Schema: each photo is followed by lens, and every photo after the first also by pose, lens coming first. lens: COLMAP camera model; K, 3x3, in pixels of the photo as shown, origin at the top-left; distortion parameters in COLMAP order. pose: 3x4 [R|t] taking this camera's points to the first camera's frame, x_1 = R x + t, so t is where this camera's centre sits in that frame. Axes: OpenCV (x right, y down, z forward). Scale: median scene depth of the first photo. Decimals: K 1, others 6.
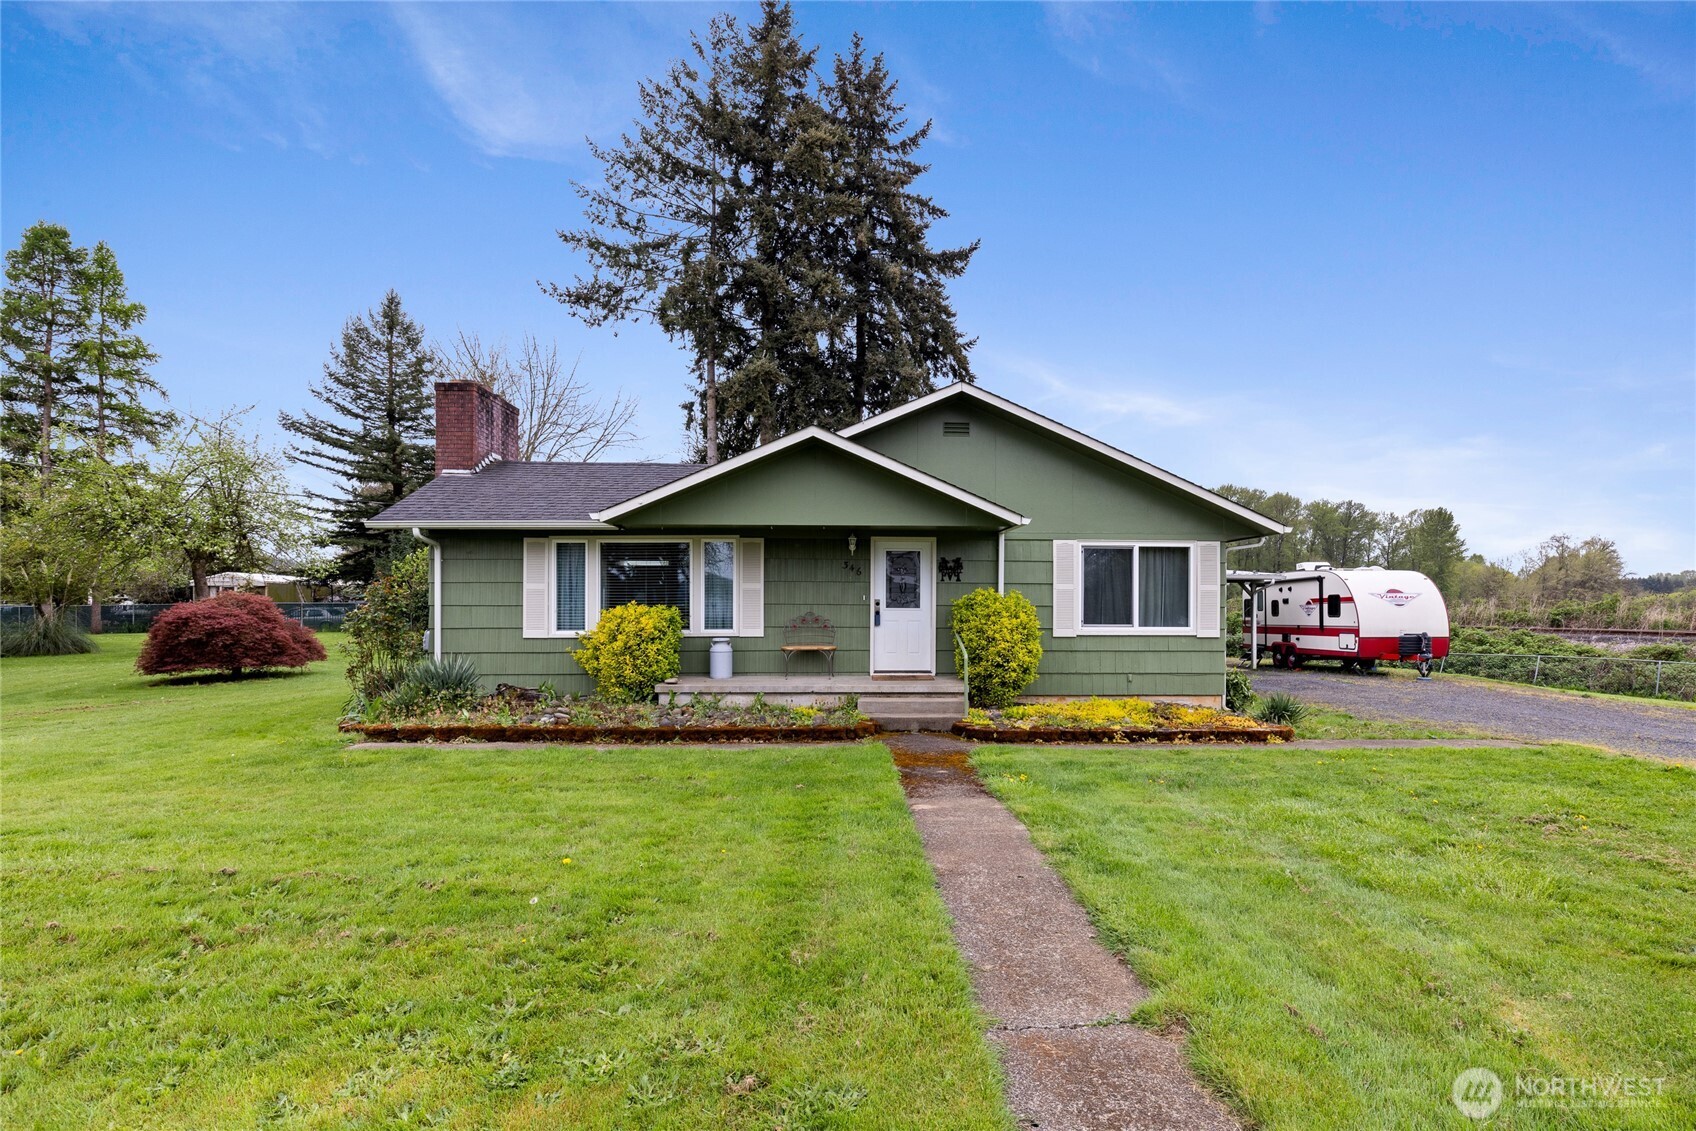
lens RADIAL K [[823.1, 0, 848.0], [0, 823.1, 565.5], [0, 0, 1]] dist [0.003991, 0.001404]
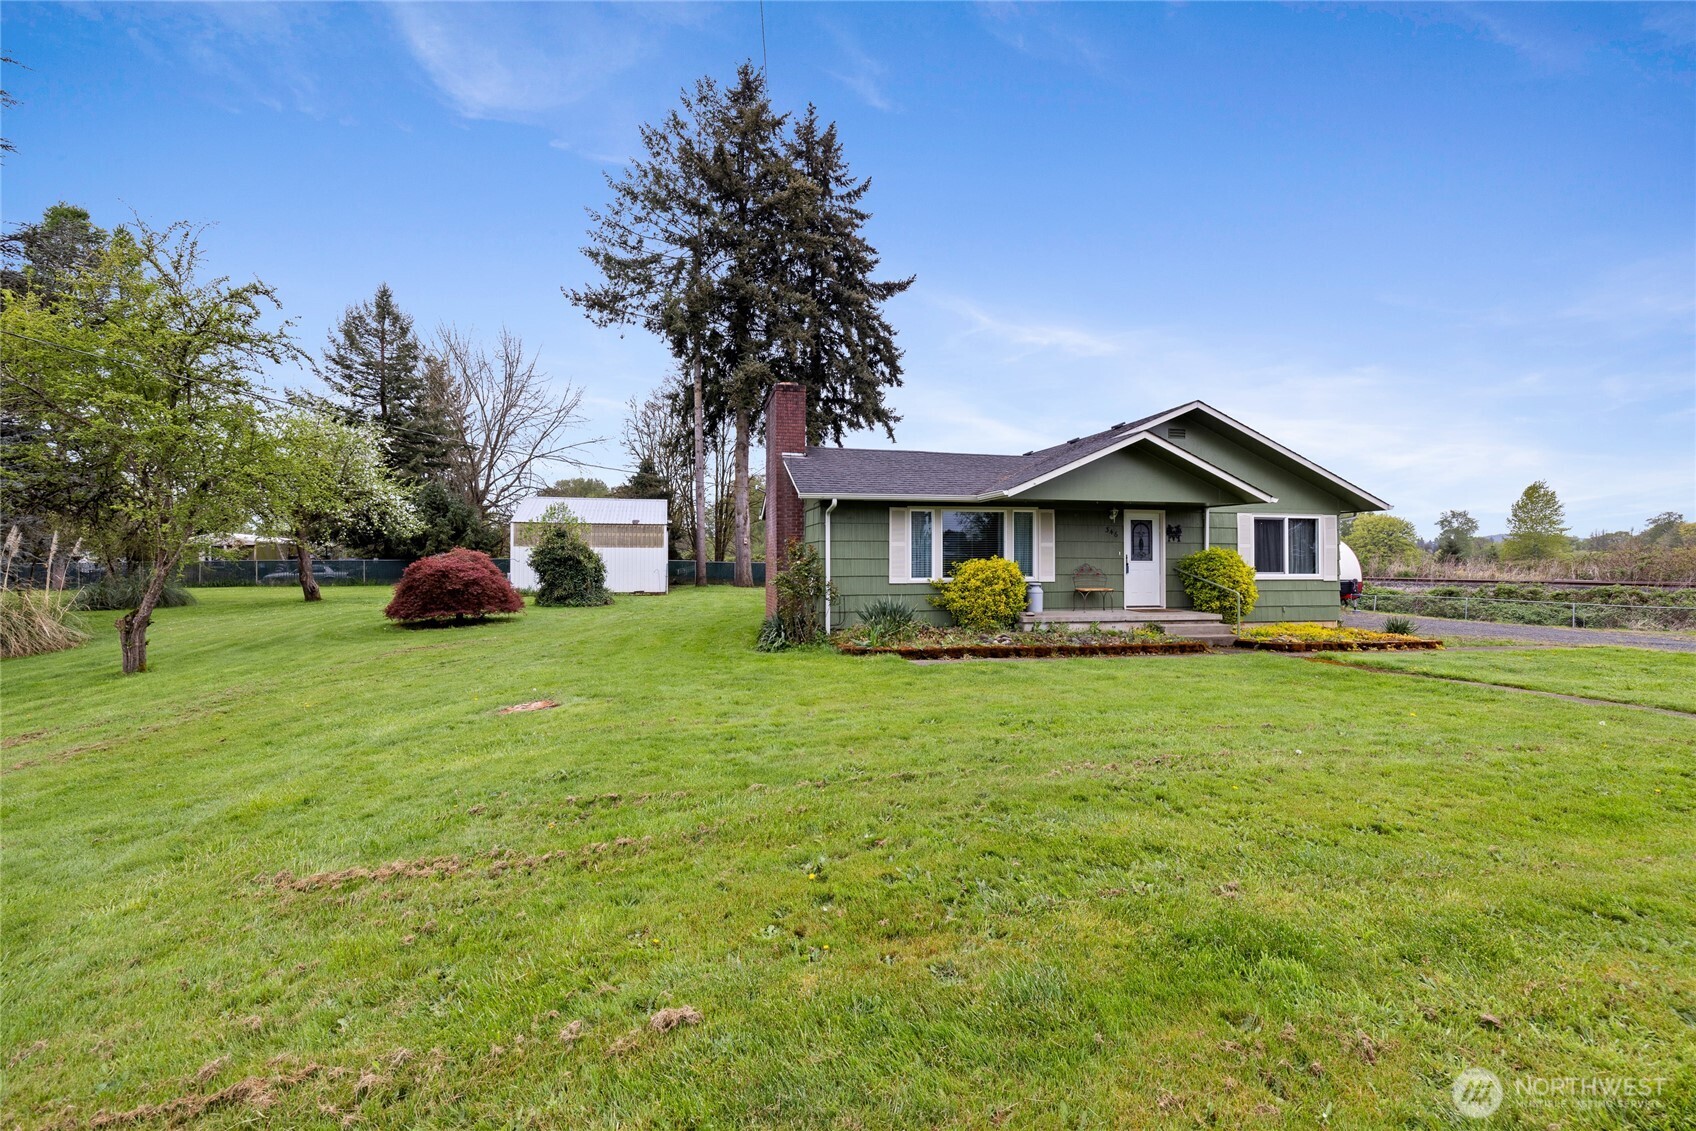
lens RADIAL K [[669.9, 0, 847.2], [0, 669.9, 527.2], [0, 0, 1]] dist [-0.000563, -0.000156]
pose [[0.987645, 0.007345, 0.156535, -0.268005], [-0.006619, 0.999965, -0.005157, 0.001732], [-0.156568, 0.004057, 0.987659, -0.018332]]
